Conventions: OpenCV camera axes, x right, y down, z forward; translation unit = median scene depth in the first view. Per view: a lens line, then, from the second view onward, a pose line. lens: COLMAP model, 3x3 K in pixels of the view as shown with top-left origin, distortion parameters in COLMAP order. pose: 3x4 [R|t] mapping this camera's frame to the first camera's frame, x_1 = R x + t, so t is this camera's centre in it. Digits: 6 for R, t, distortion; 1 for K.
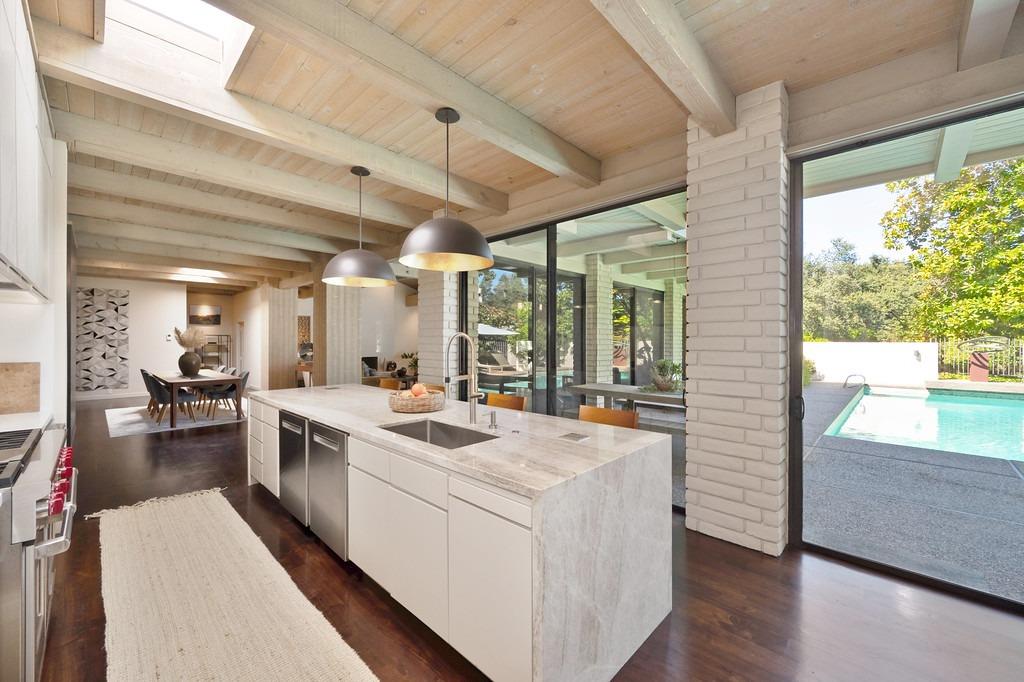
lens RADIAL K [[402.4, 0, 508.2], [0, 402.4, 340.1], [0, 0, 1]] dist [-0.000386, -0.000017]
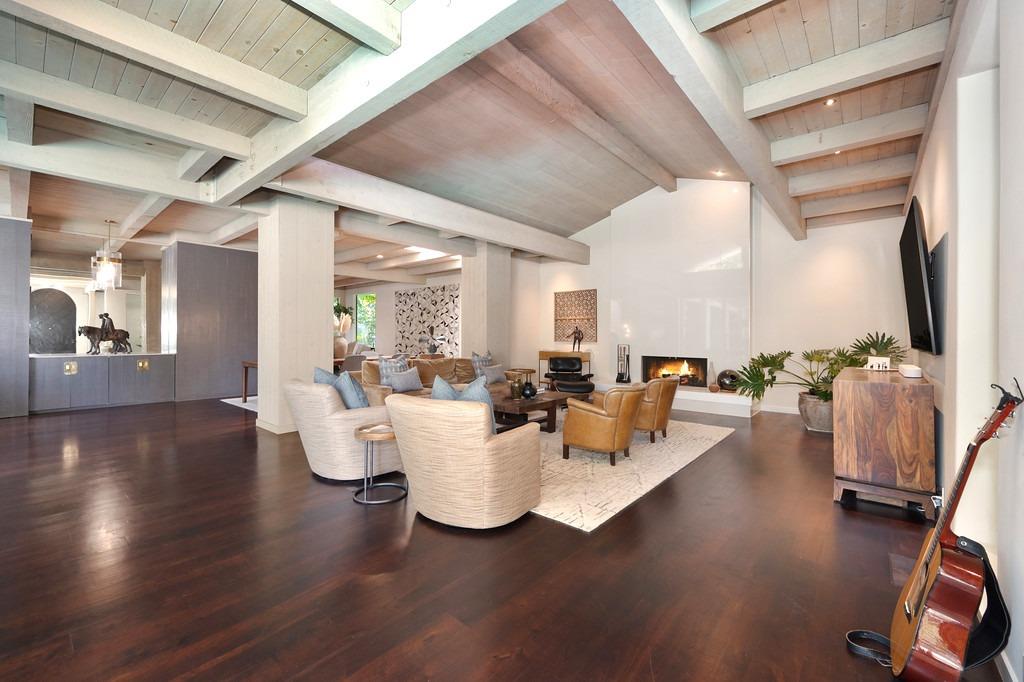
lens RADIAL K [[420.7, 0, 510.7], [0, 420.7, 335.8], [0, 0, 1]] dist [0.000409, 0.000013]
pose [[0.065226, 0.001070, -0.997870, 0.239843], [-0.000933, 0.999999, 0.001011, 0.021425], [0.997870, 0.000865, 0.065227, 1.095264]]
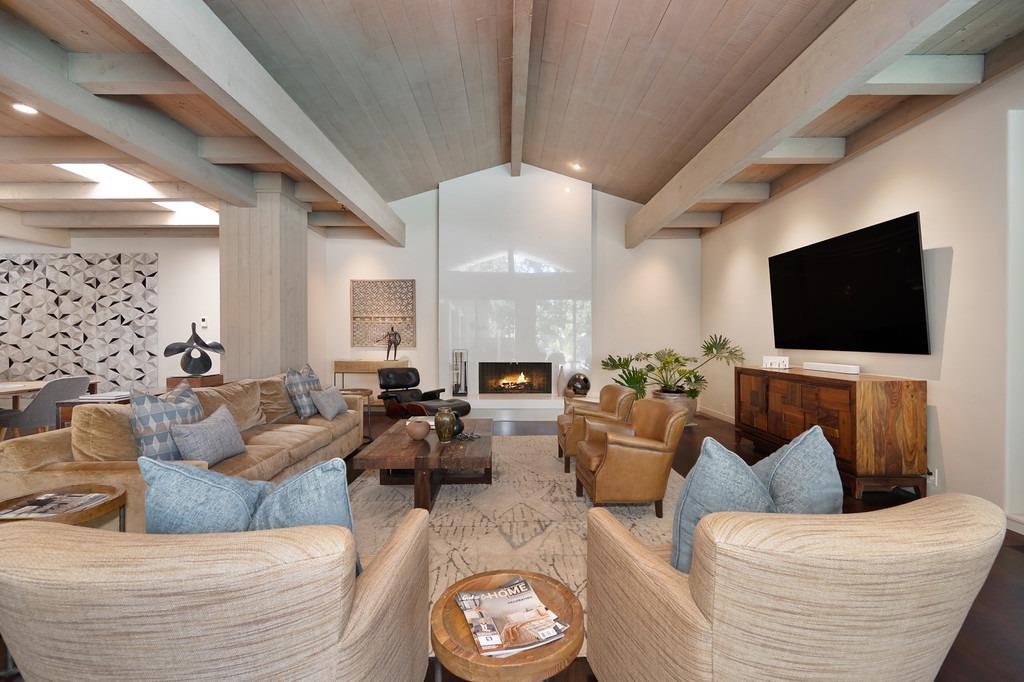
lens RADIAL K [[437.6, 0, 512.0], [0, 437.6, 341.0], [0, 0, 1]] dist [0.000251, 0.000191]
pose [[0.700630, 0.002219, -0.713521, -0.010218], [0.003933, 0.999968, 0.006972, 0.020782], [0.713514, -0.007691, 0.700599, 0.933601]]
